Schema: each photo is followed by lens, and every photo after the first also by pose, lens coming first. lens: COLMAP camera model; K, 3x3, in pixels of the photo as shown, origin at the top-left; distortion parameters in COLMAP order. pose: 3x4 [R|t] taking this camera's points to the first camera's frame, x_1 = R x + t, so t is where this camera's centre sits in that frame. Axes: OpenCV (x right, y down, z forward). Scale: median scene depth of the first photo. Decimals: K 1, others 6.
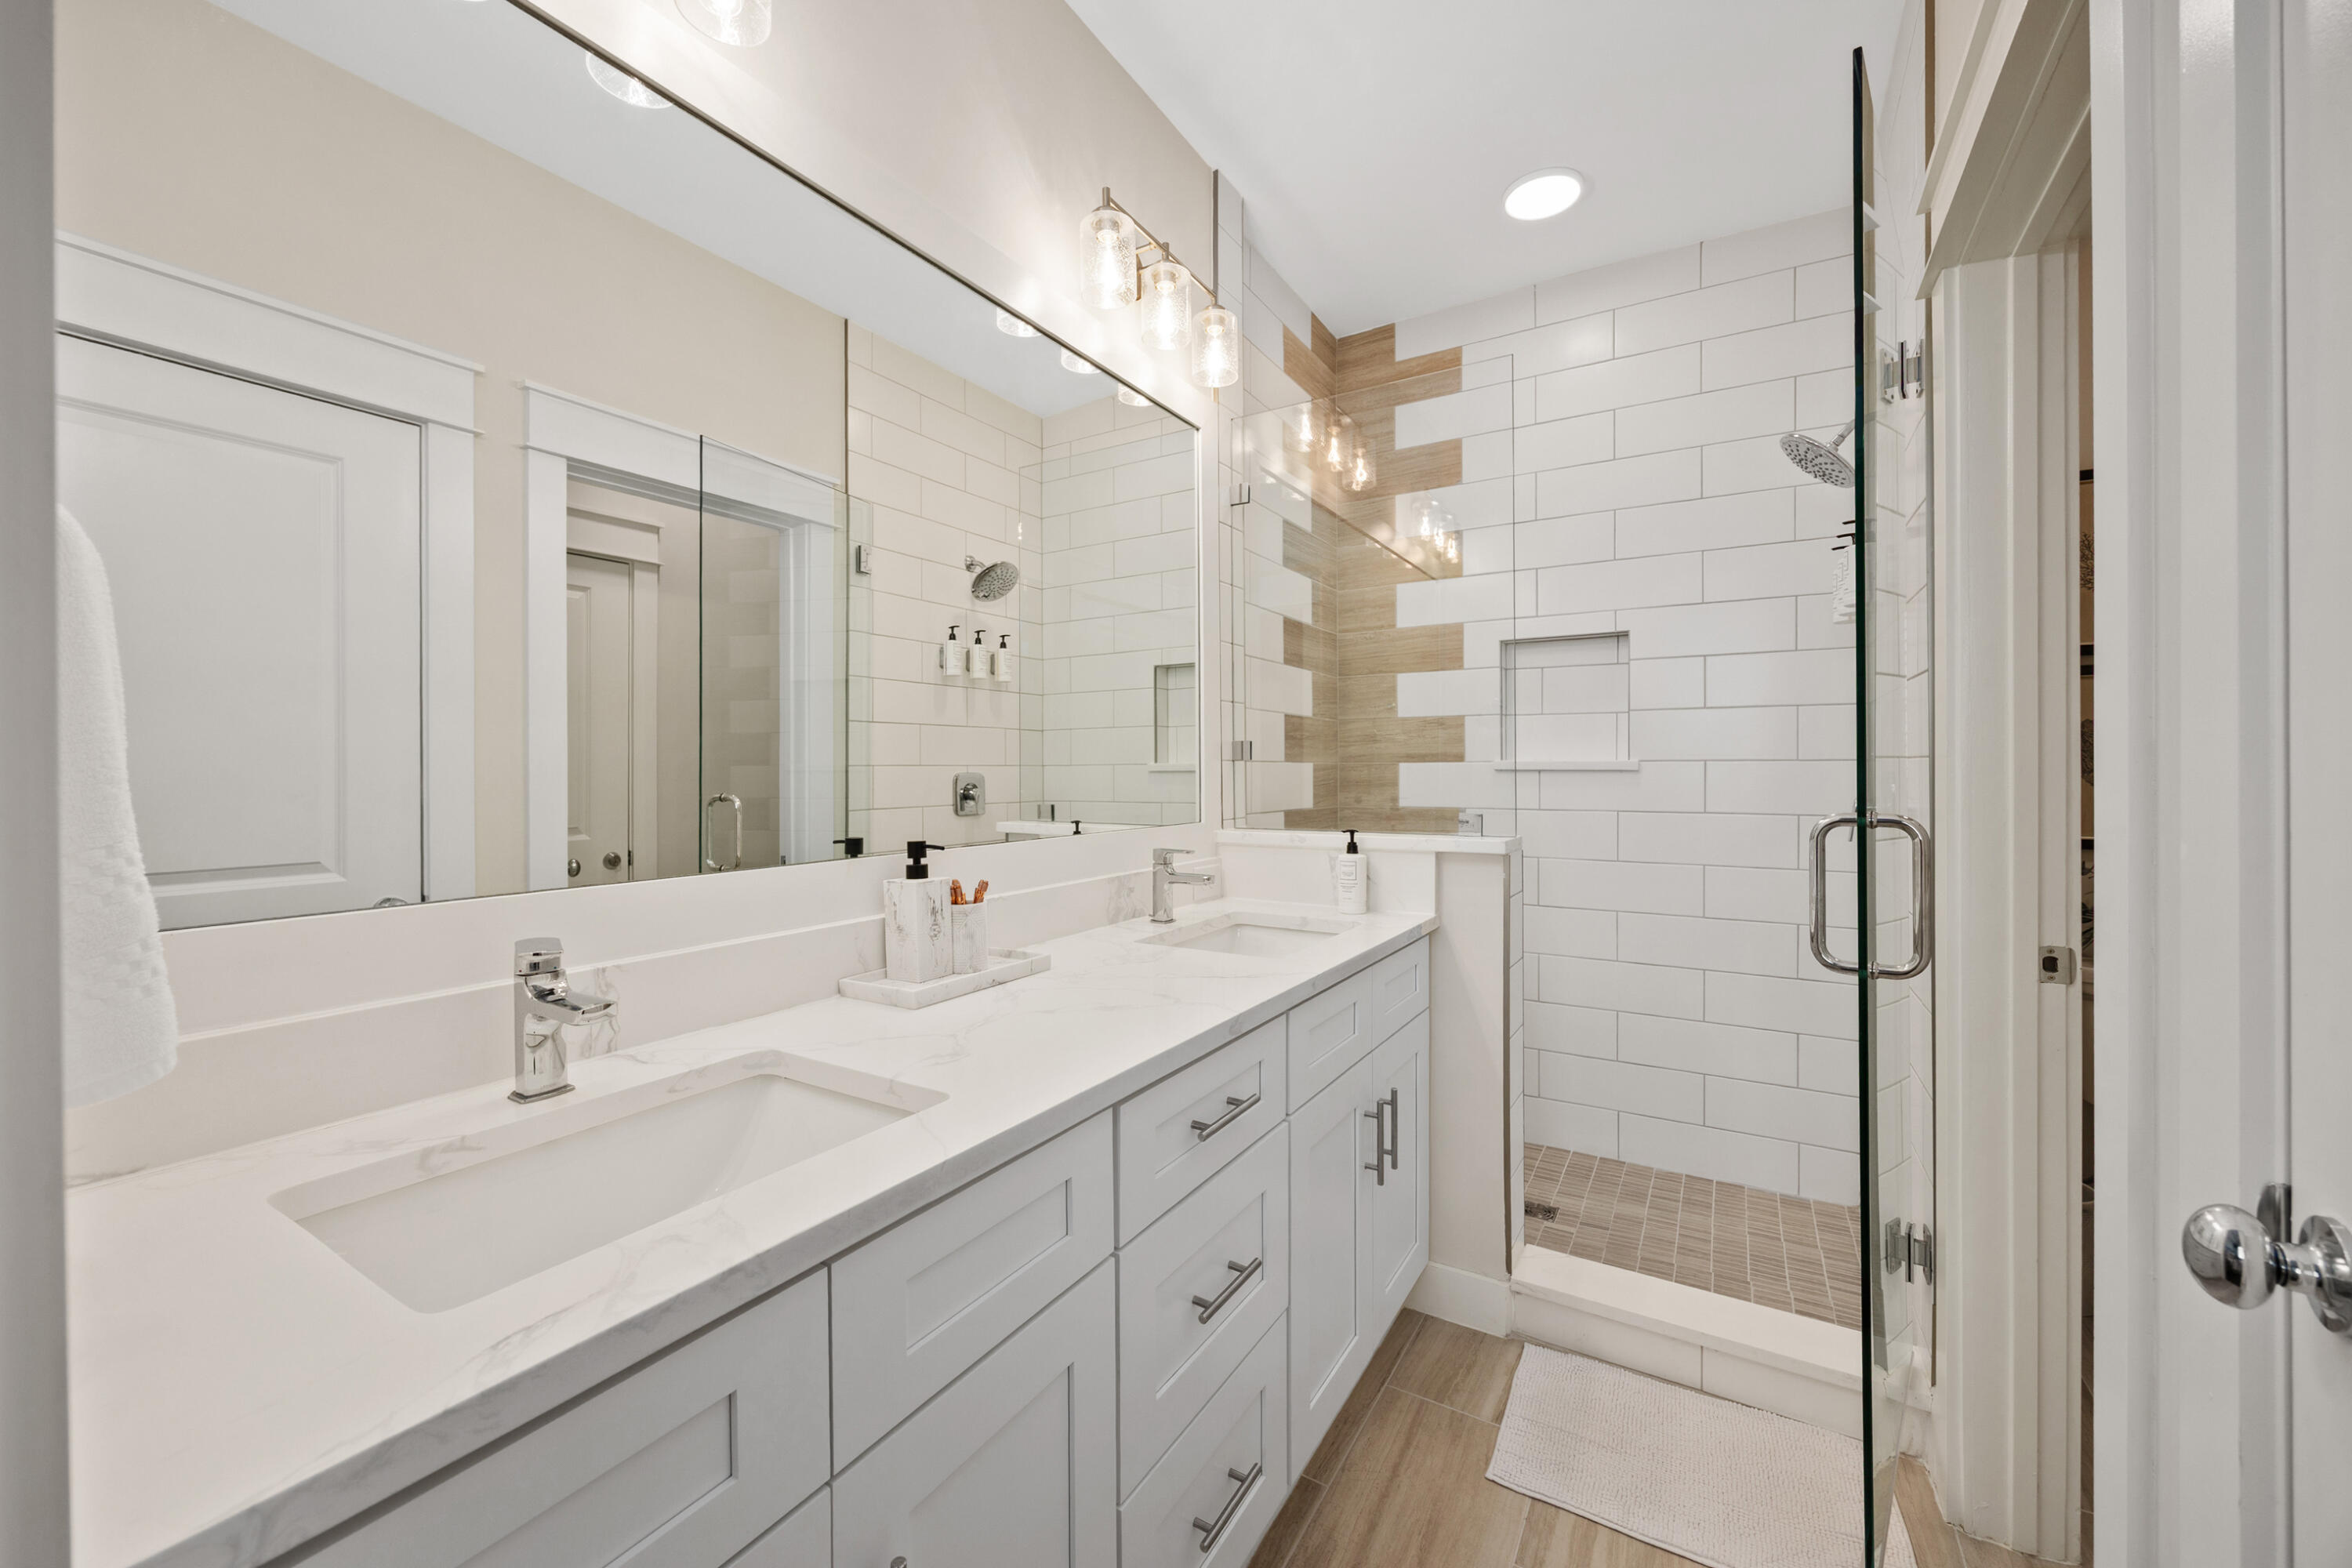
lens RADIAL K [[906.1, 0, 1176.1], [0, 906.1, 779.1], [0, 0, 1]] dist [-0.001221, 0.000129]
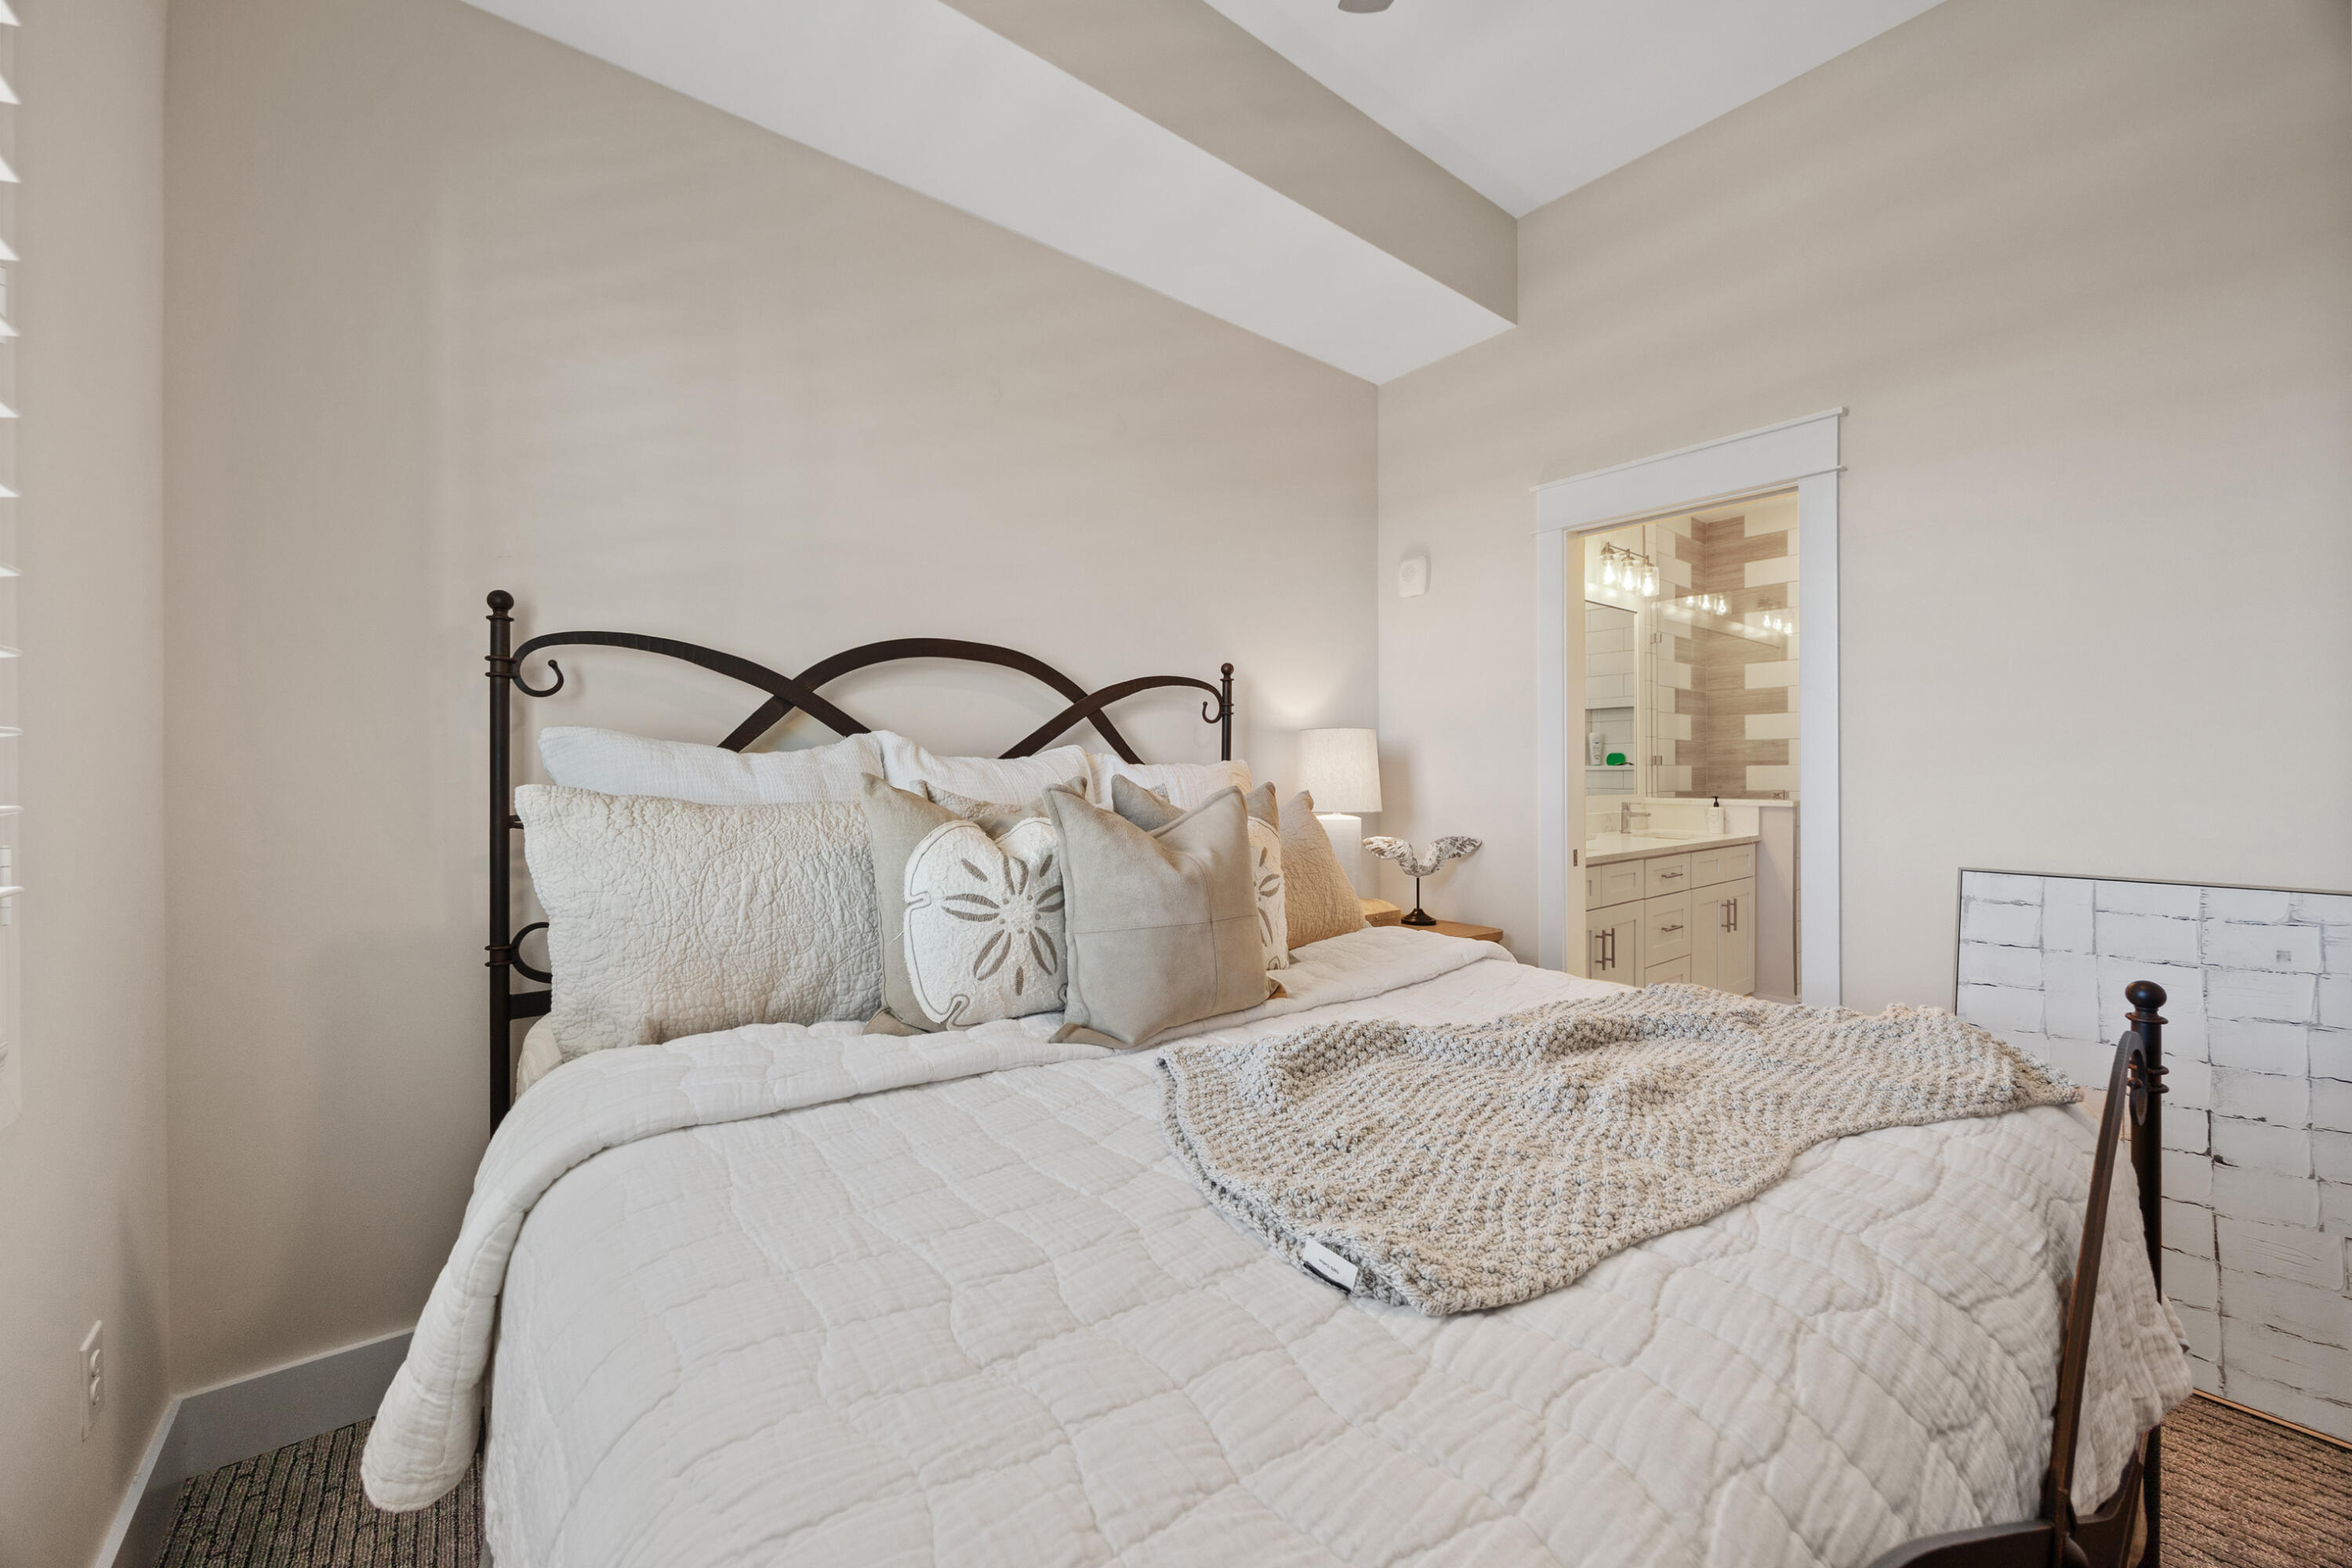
lens RADIAL K [[906.1, 0, 1176.1], [0, 906.1, 779.1], [0, 0, 1]] dist [-0.001221, 0.000129]
pose [[0.941588, 0.002927, -0.336754, -0.213350], [-0.003782, 0.999991, -0.001883, 0.016247], [0.336745, 0.003047, 0.941591, -1.073552]]
